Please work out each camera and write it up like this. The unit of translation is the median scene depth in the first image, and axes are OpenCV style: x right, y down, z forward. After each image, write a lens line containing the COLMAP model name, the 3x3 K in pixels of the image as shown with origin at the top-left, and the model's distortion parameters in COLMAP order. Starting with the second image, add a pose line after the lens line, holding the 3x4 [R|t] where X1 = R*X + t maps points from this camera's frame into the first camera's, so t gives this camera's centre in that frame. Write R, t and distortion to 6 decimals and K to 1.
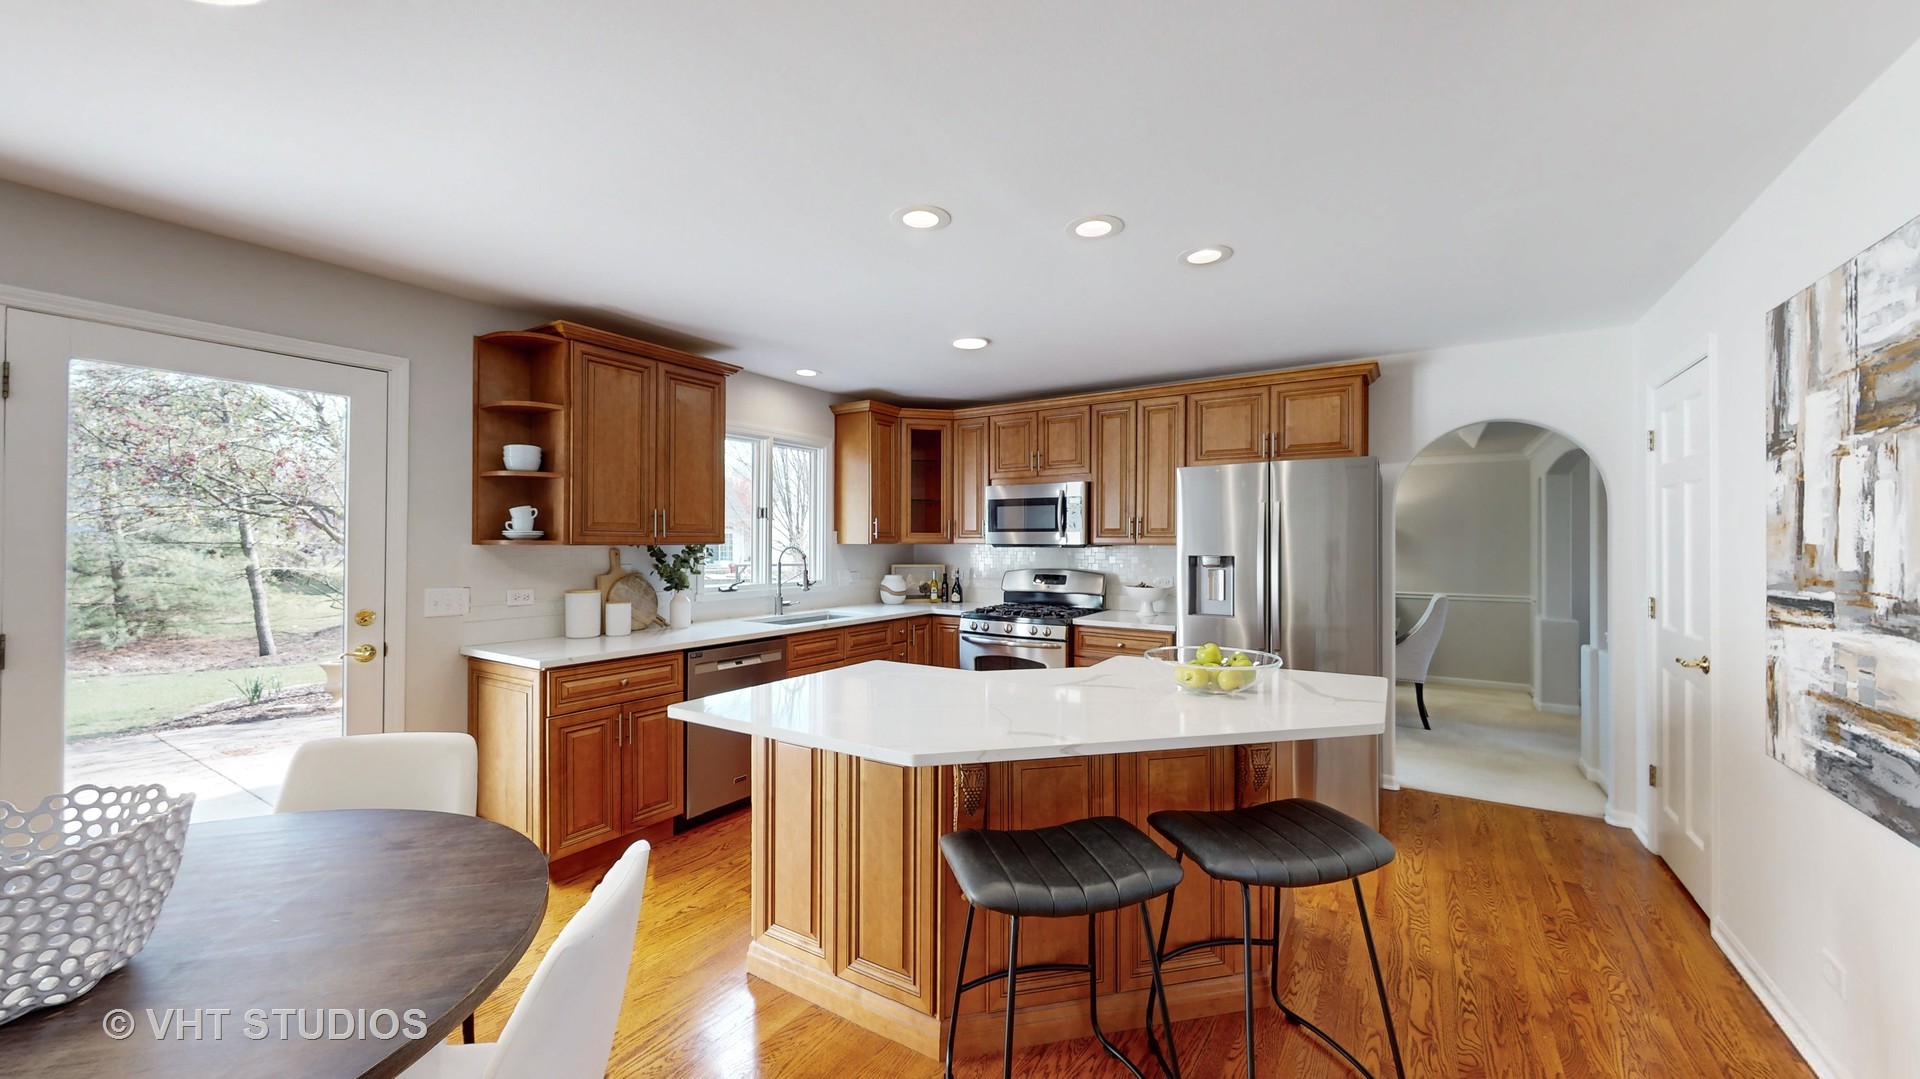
lens RADIAL K [[708.4, 0, 955.1], [0, 708.4, 543.5], [0, 0, 1]] dist [-0.000103, 0.000153]
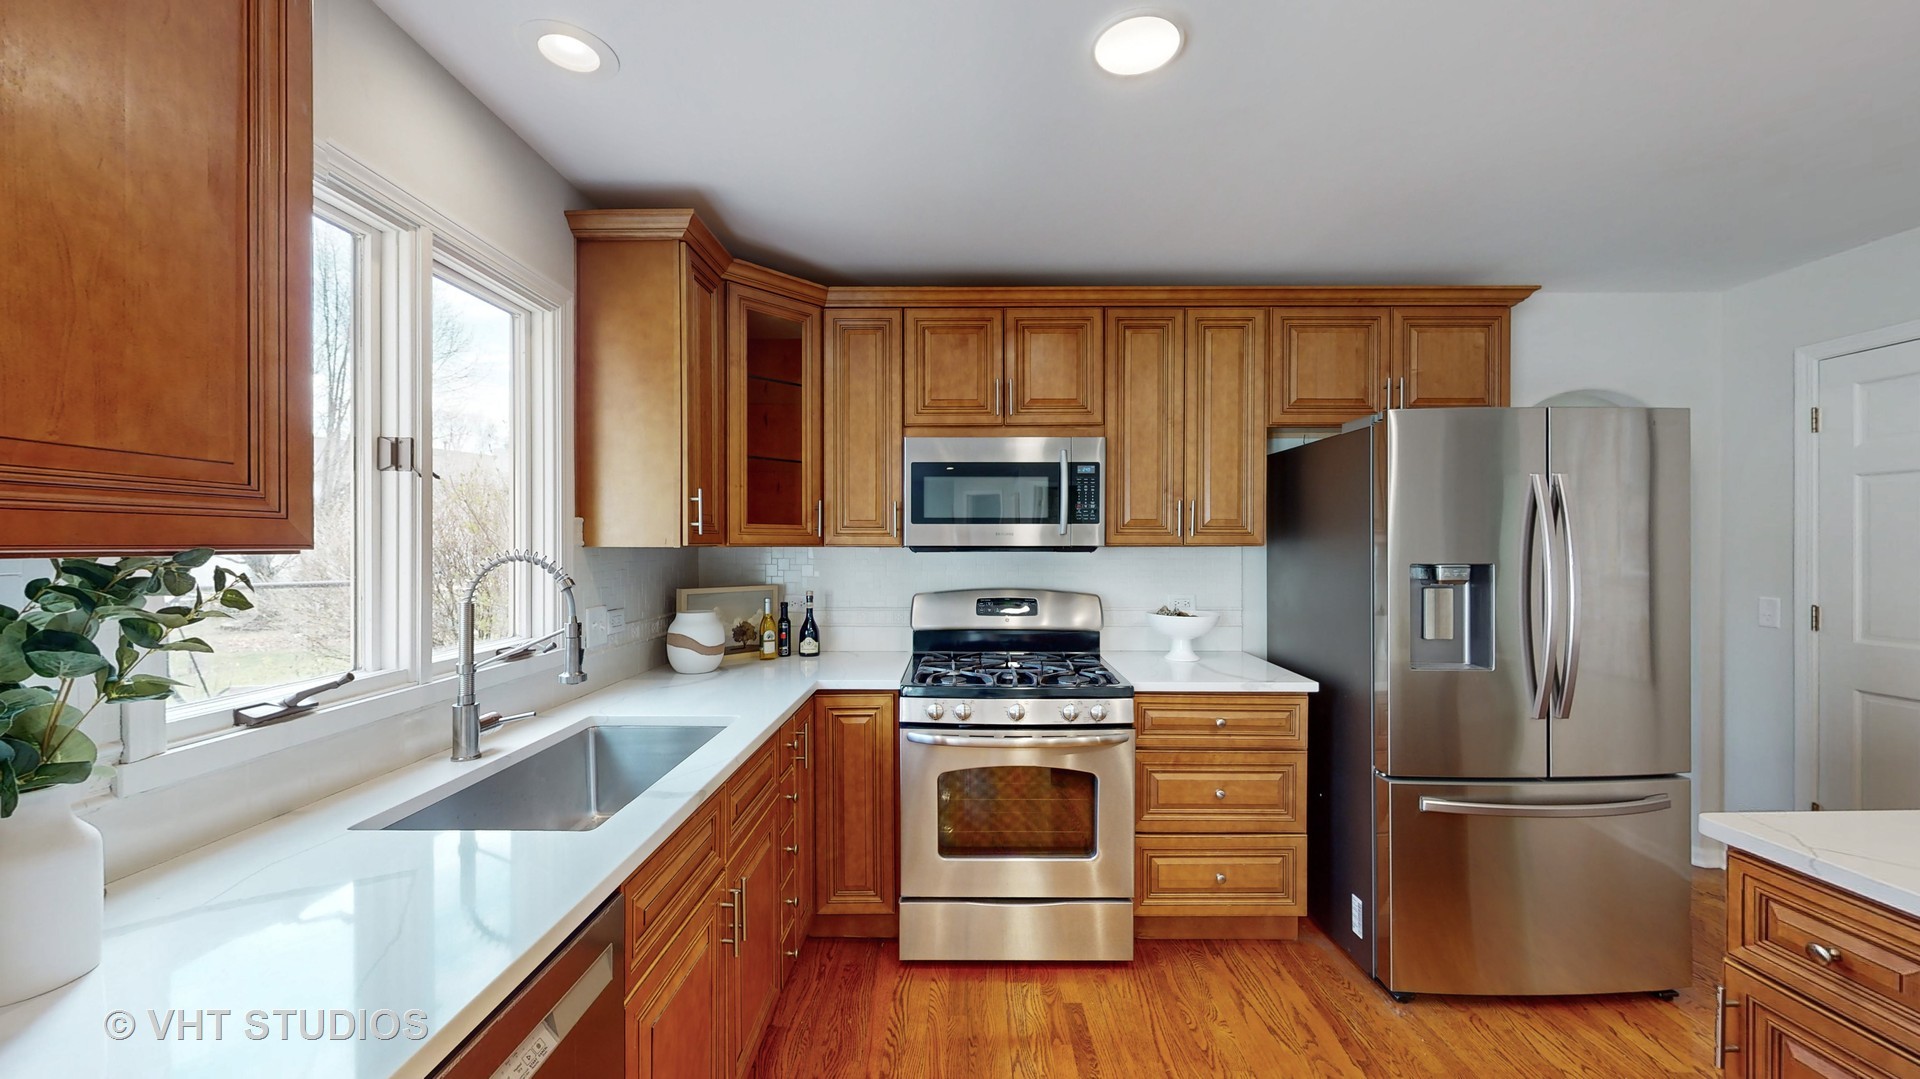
lens RADIAL K [[708.4, 0, 955.5], [0, 708.4, 553.5], [0, 0, 1]] dist [-0.000103, 0.000153]
pose [[0.842070, -0.008965, 0.539294, -0.210010], [0.002642, 0.999918, 0.012498, -0.000572], [-0.539362, -0.009100, 0.842025, 0.529782]]
